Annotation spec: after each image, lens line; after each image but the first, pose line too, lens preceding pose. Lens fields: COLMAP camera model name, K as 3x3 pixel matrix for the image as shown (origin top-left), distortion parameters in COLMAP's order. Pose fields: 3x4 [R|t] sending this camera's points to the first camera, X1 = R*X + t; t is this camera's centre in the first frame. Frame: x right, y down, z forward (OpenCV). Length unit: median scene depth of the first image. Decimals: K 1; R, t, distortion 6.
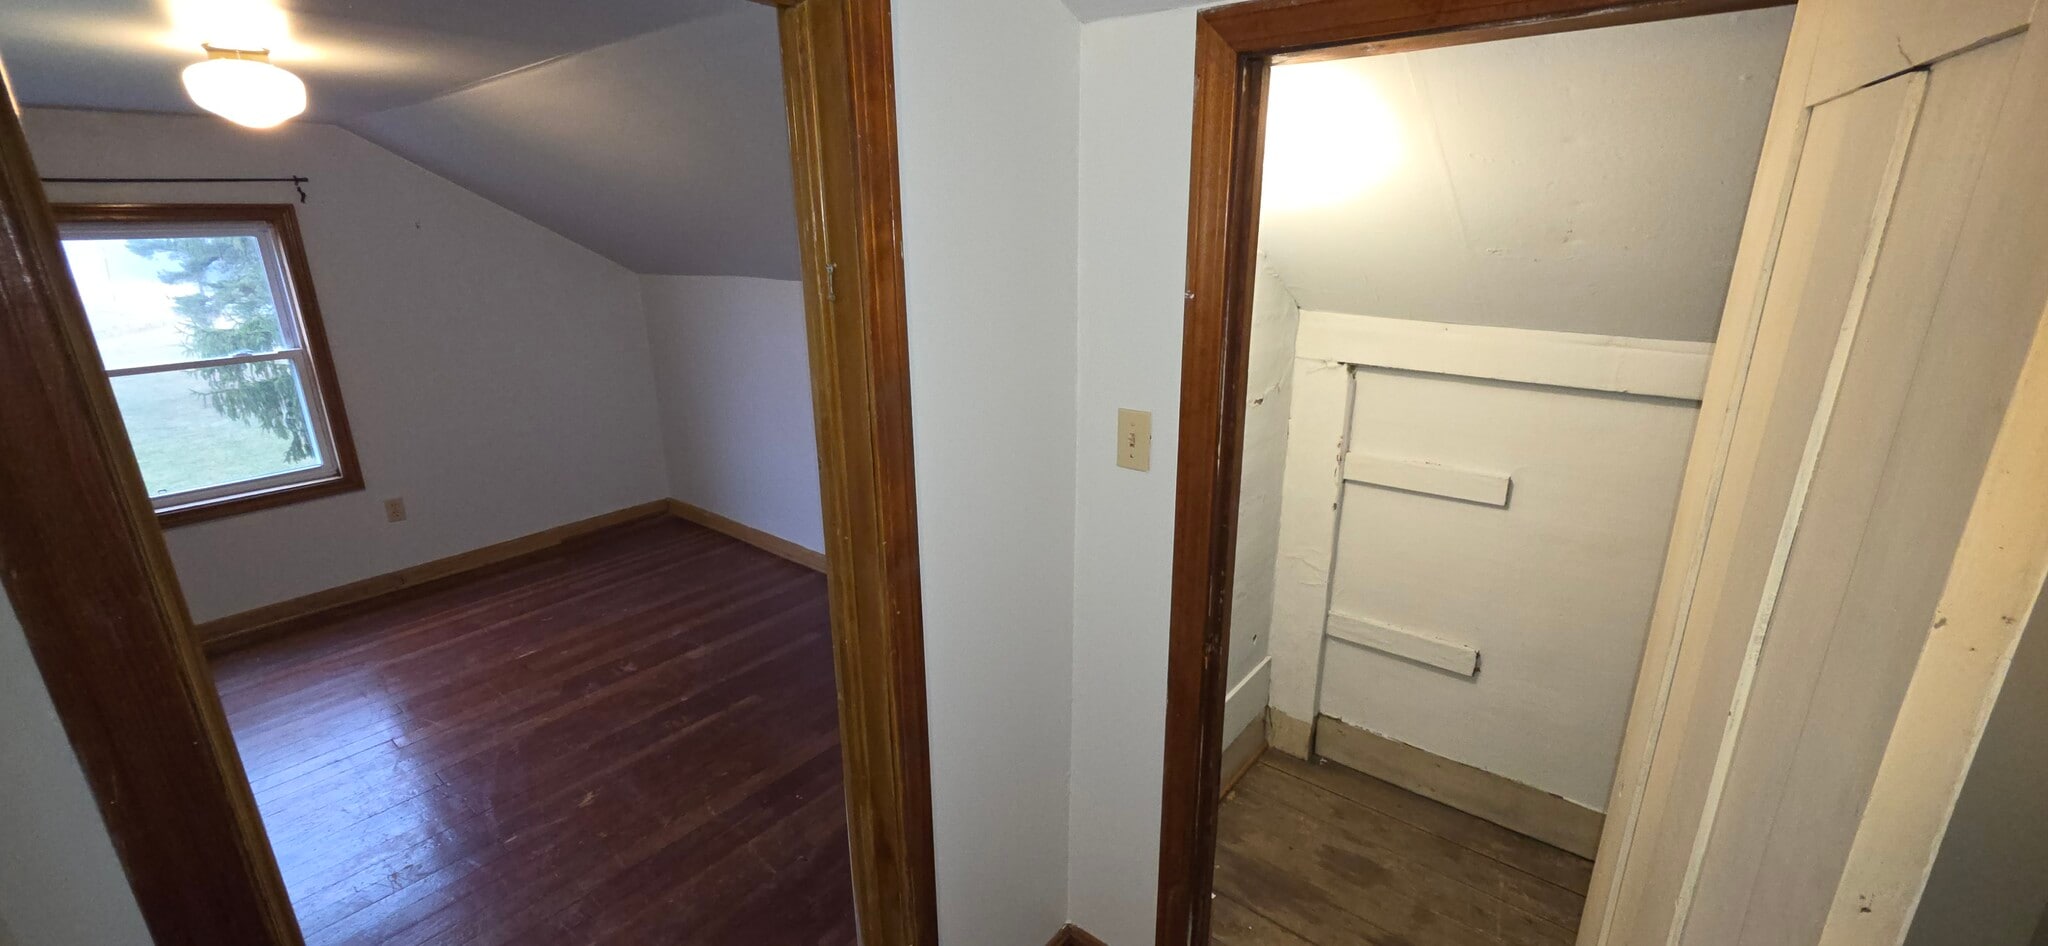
lens RADIAL K [[815.4, 0, 1024.0], [0, 815.4, 476.9], [0, 0, 1]] dist [-0.000670, -0.000548]
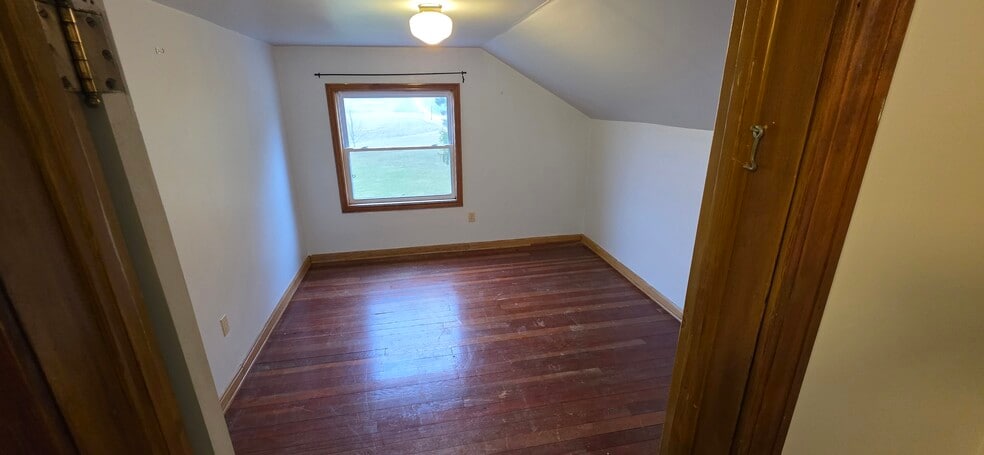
lens RADIAL K [[391.8, 0, 493.7], [0, 391.8, 227.9], [0, 0, 1]] dist [-0.000670, -0.000548]
pose [[0.775962, 0.204381, -0.596750, -0.063075], [-0.187111, 0.978052, 0.091670, -0.048932], [0.602389, 0.040526, 0.797173, 0.177466]]
